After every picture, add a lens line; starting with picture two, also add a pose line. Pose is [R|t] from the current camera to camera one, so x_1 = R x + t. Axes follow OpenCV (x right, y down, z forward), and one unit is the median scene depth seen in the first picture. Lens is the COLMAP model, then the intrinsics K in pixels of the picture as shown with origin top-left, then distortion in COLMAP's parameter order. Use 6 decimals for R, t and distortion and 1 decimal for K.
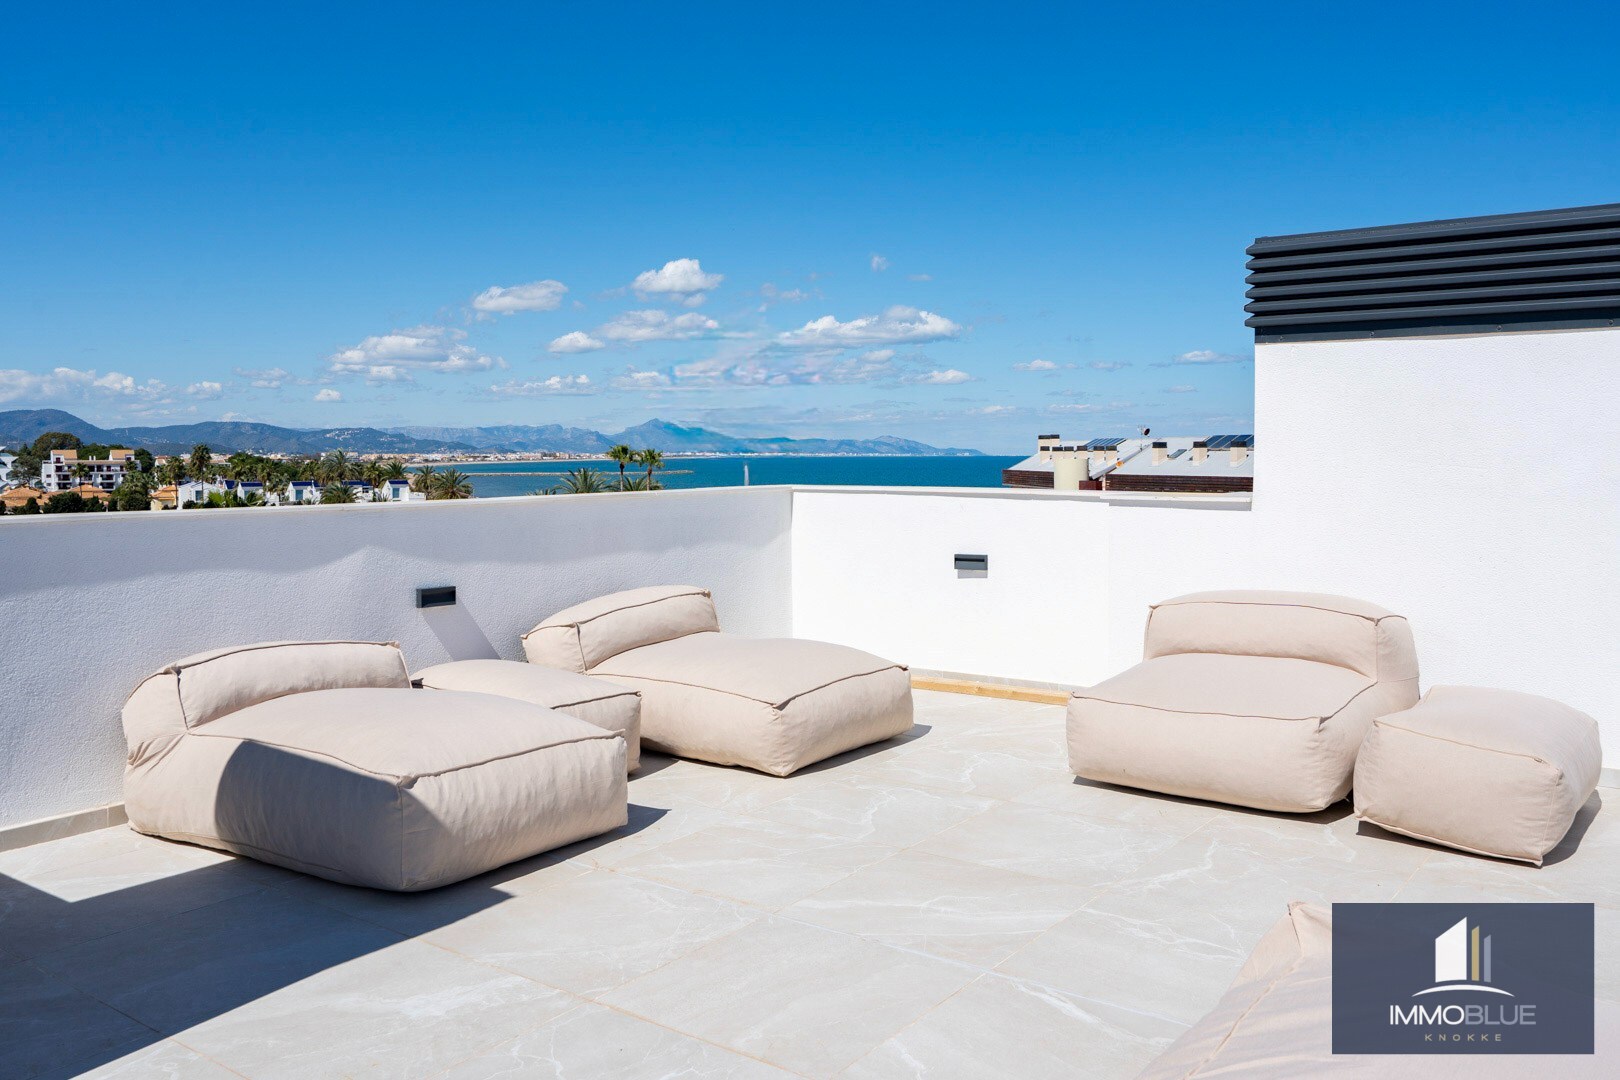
lens RADIAL K [[1367.8, 0, 810.0], [0, 1367.8, 540.0], [0, 0, 1]] dist [0.007097, -0.007136]
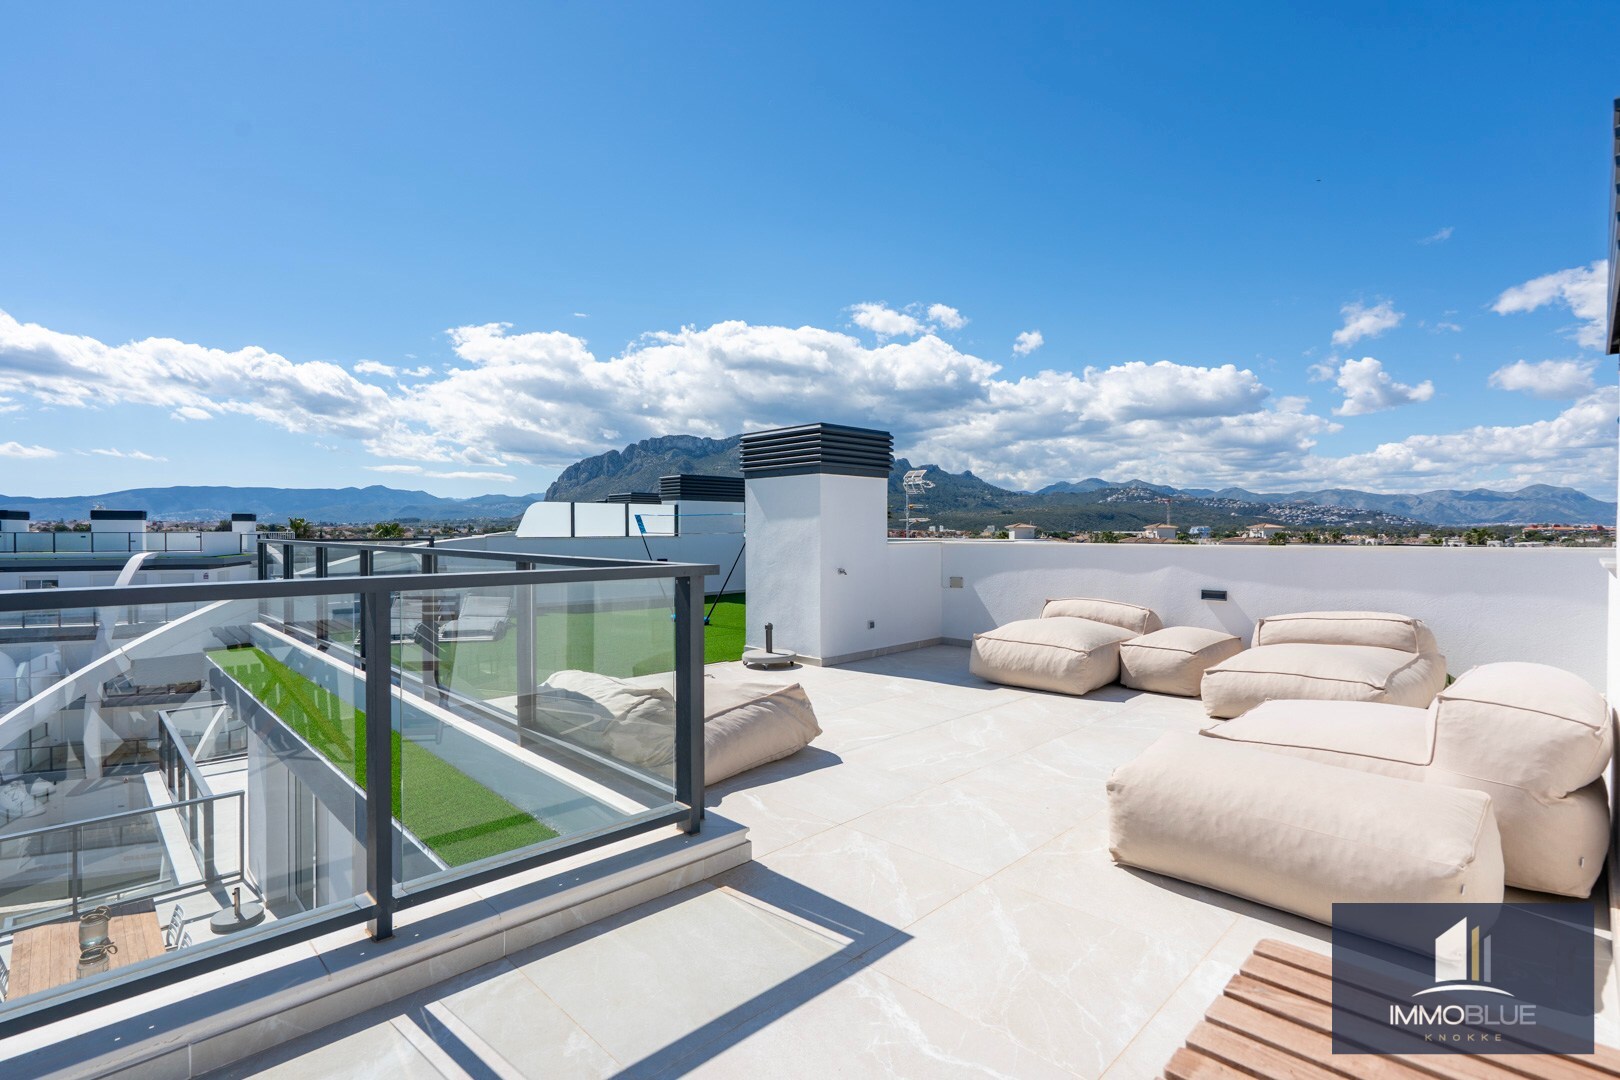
lens RADIAL K [[761.2, 0, 810.0], [0, 761.2, 540.0], [0, 0, 1]] dist [-0.000307, 0.000114]
pose [[-0.161502, 0.030523, -0.986400, 1.223161], [-0.038896, 0.998548, 0.037267, -0.074697], [0.986106, 0.044386, -0.160080, 0.793041]]
